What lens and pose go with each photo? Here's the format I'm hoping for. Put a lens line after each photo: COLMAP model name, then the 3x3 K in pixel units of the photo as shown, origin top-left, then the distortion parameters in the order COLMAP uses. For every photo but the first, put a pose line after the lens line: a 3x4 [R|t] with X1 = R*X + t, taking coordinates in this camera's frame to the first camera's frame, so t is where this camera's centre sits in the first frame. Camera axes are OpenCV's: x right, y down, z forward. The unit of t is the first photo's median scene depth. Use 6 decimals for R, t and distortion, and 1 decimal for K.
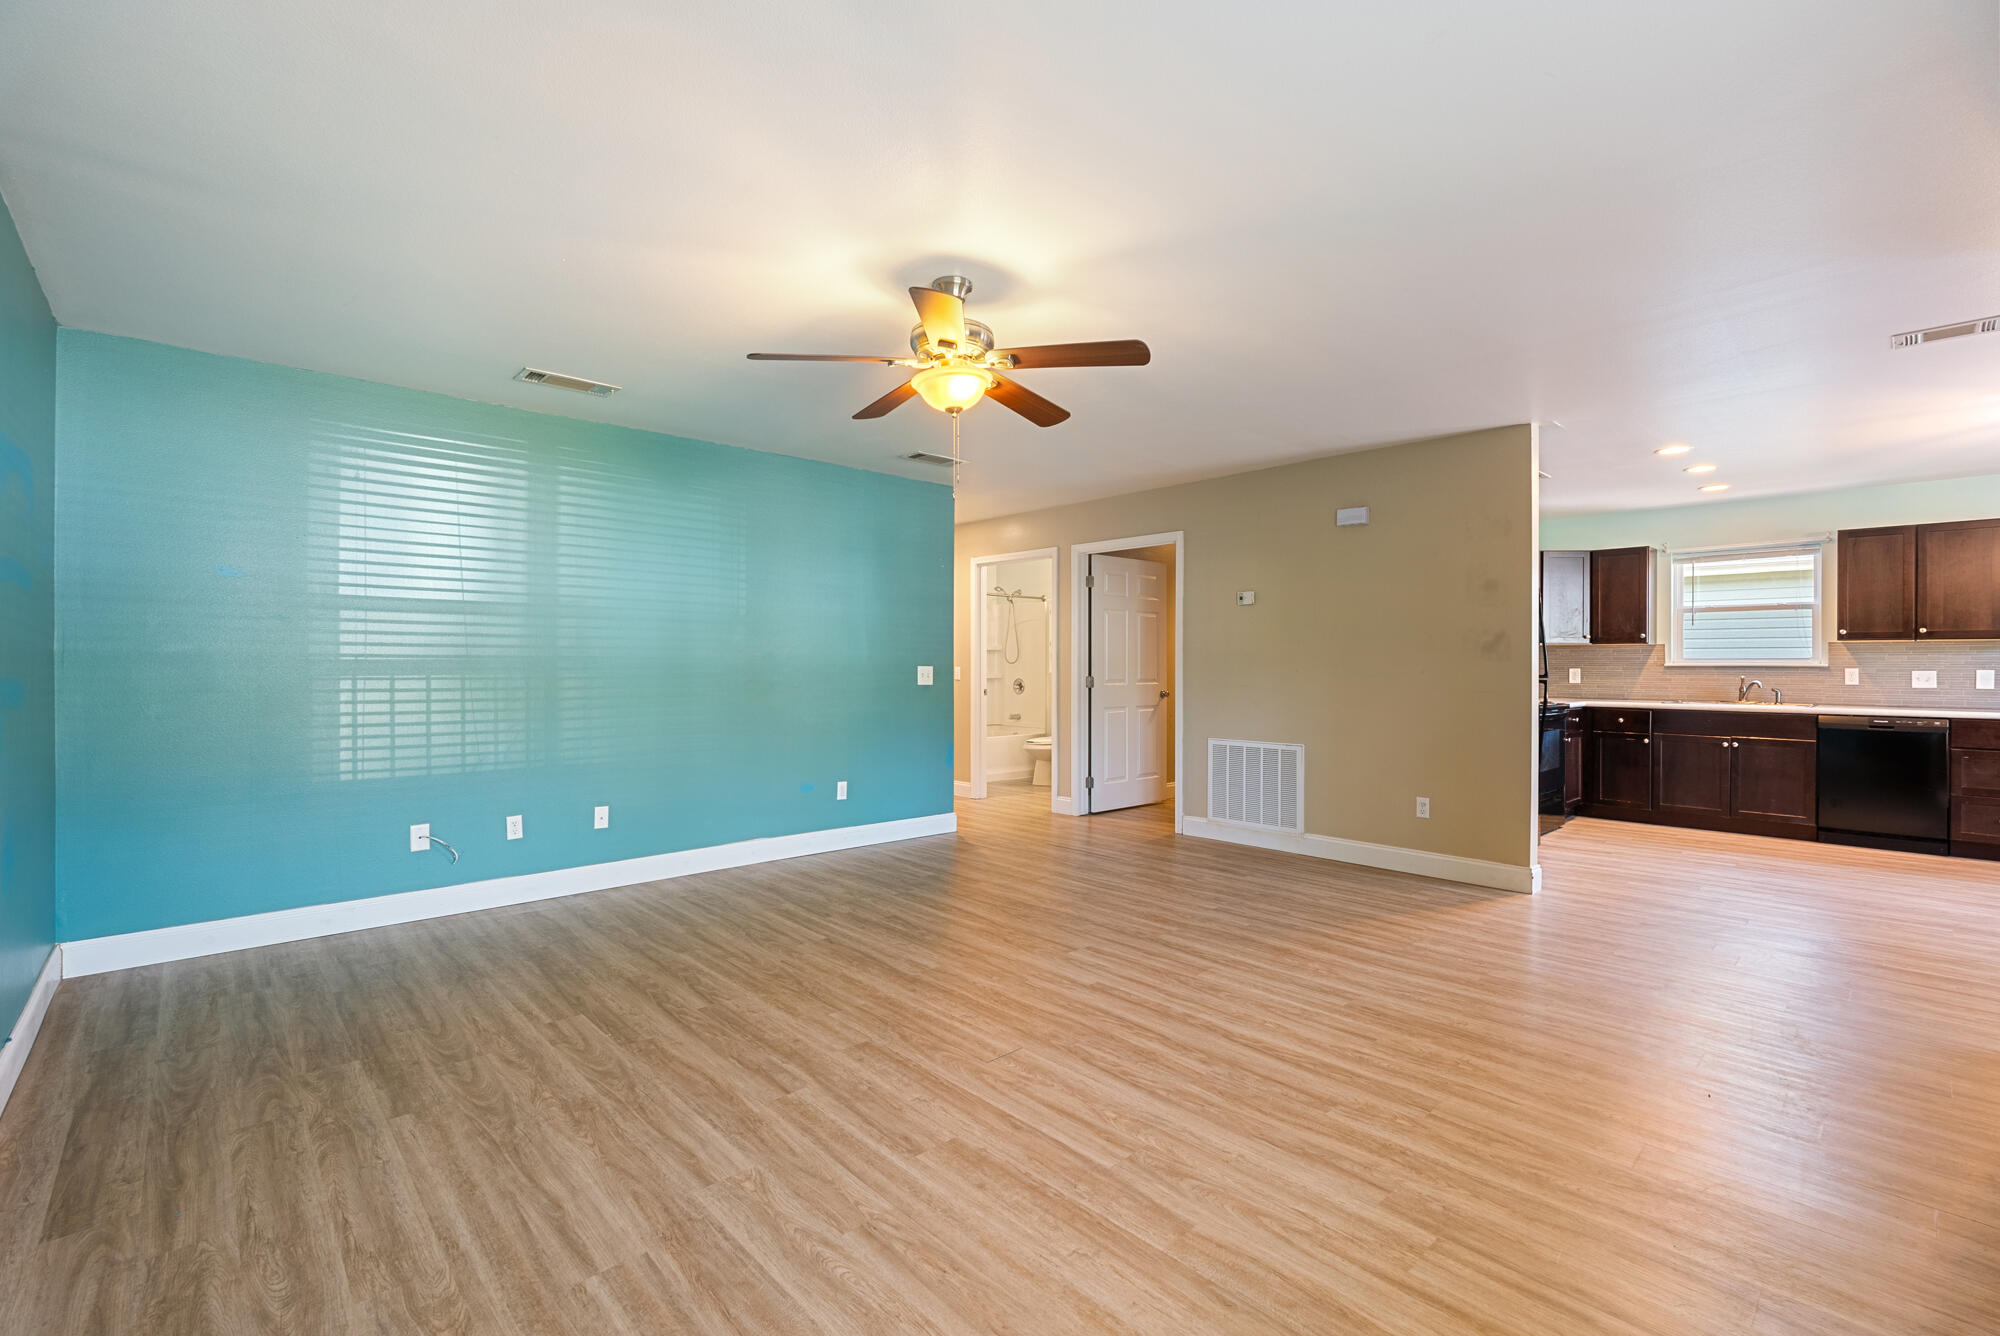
lens RADIAL K [[873.5, 0, 1003.7], [0, 873.5, 659.7], [0, 0, 1]] dist [-0.003757, -0.000476]
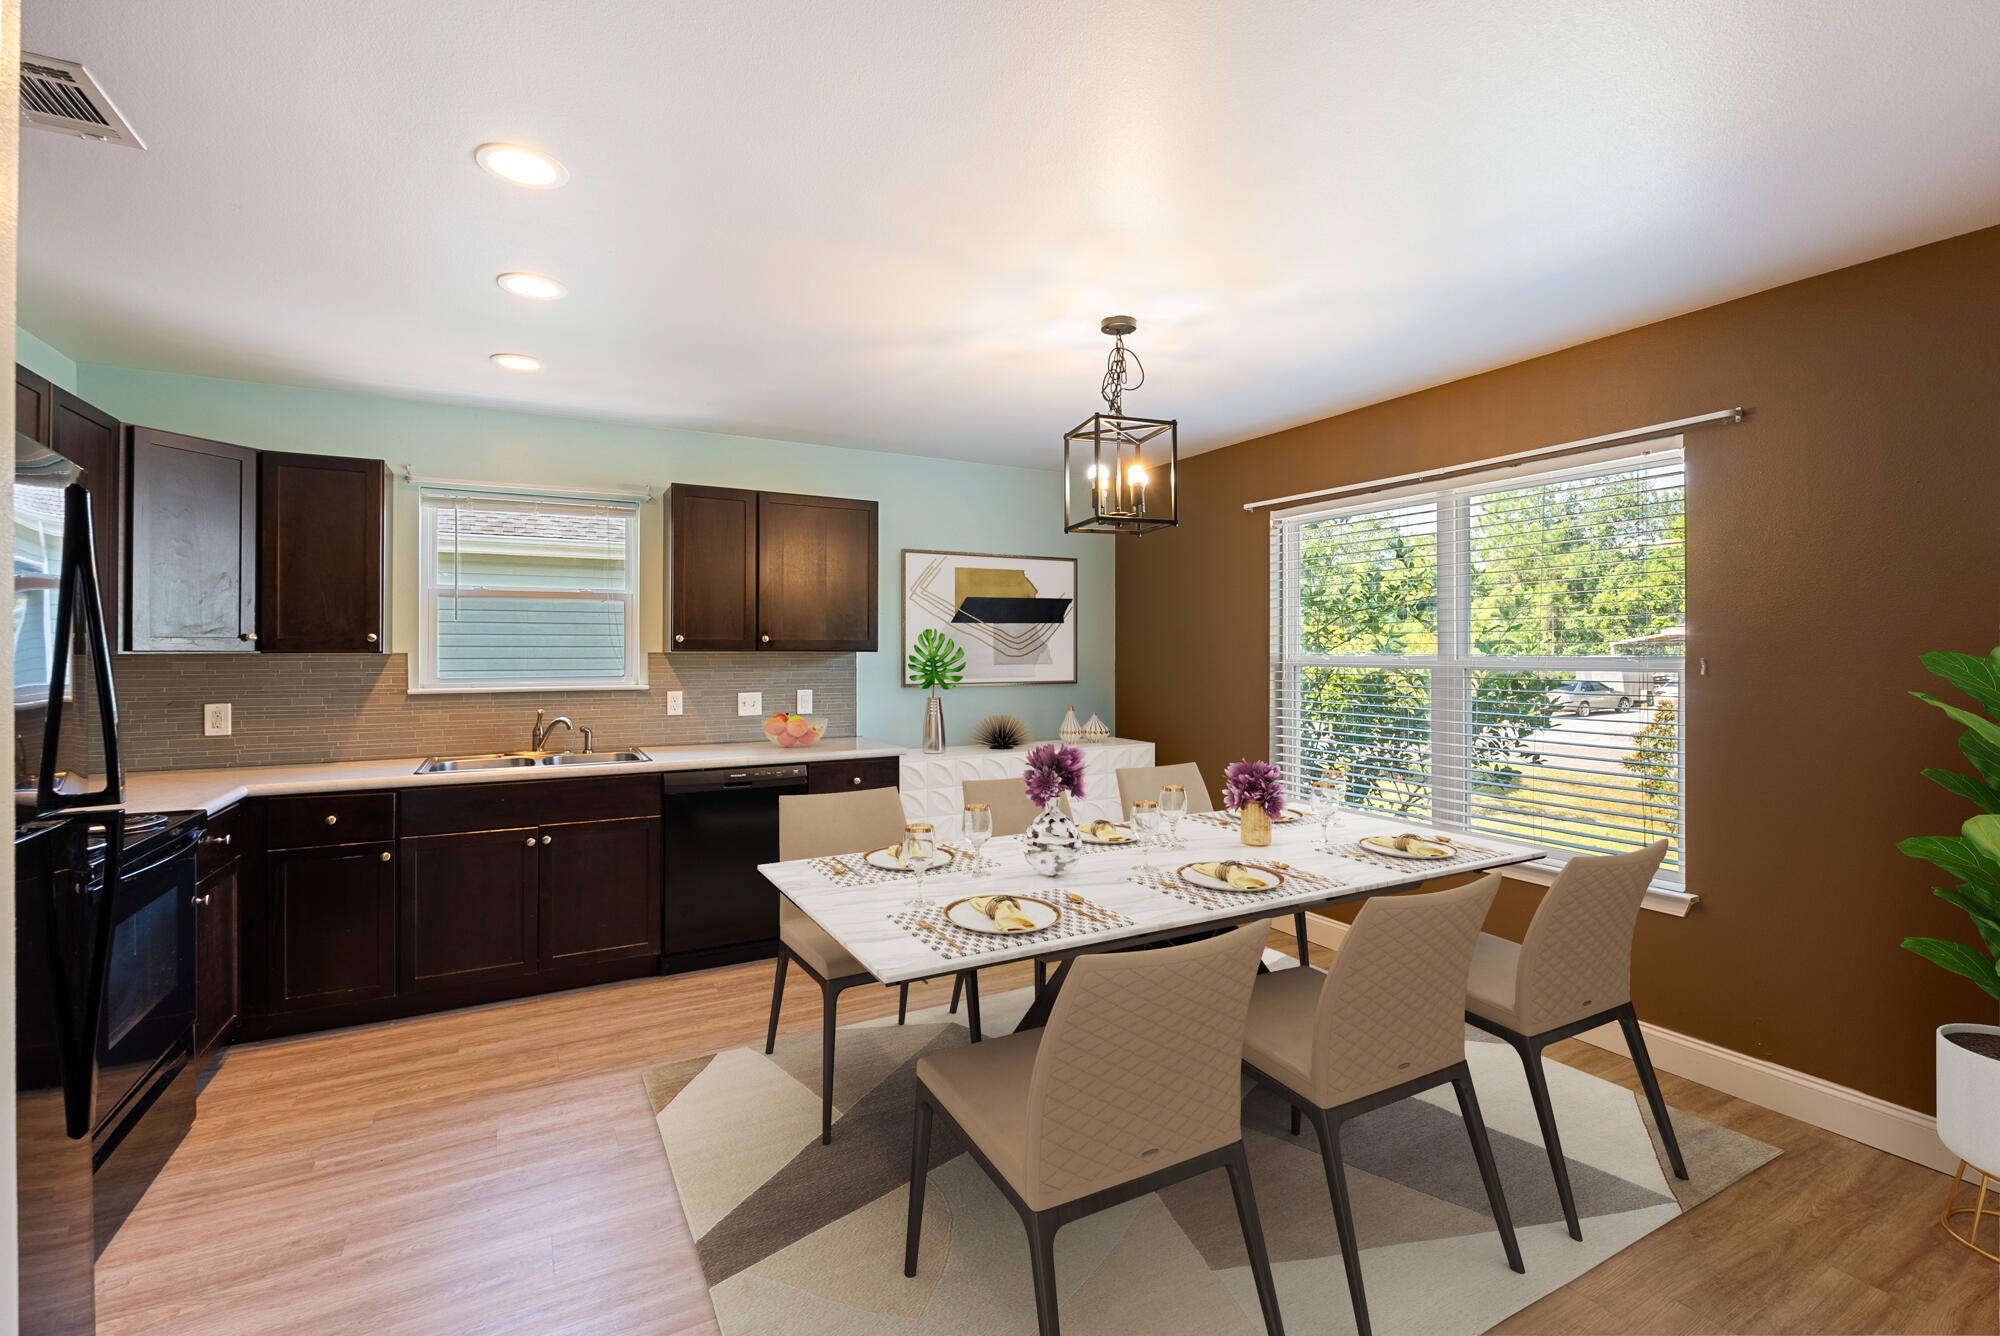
lens RADIAL K [[873.5, 0, 999.7], [0, 873.5, 649.3], [0, 0, 1]] dist [-0.003757, -0.000476]
pose [[0.249352, -0.000888, 0.968413, 0.396489], [-0.001492, 0.999998, 0.001302, -0.025561], [-0.968412, -0.001770, 0.249350, 0.615905]]
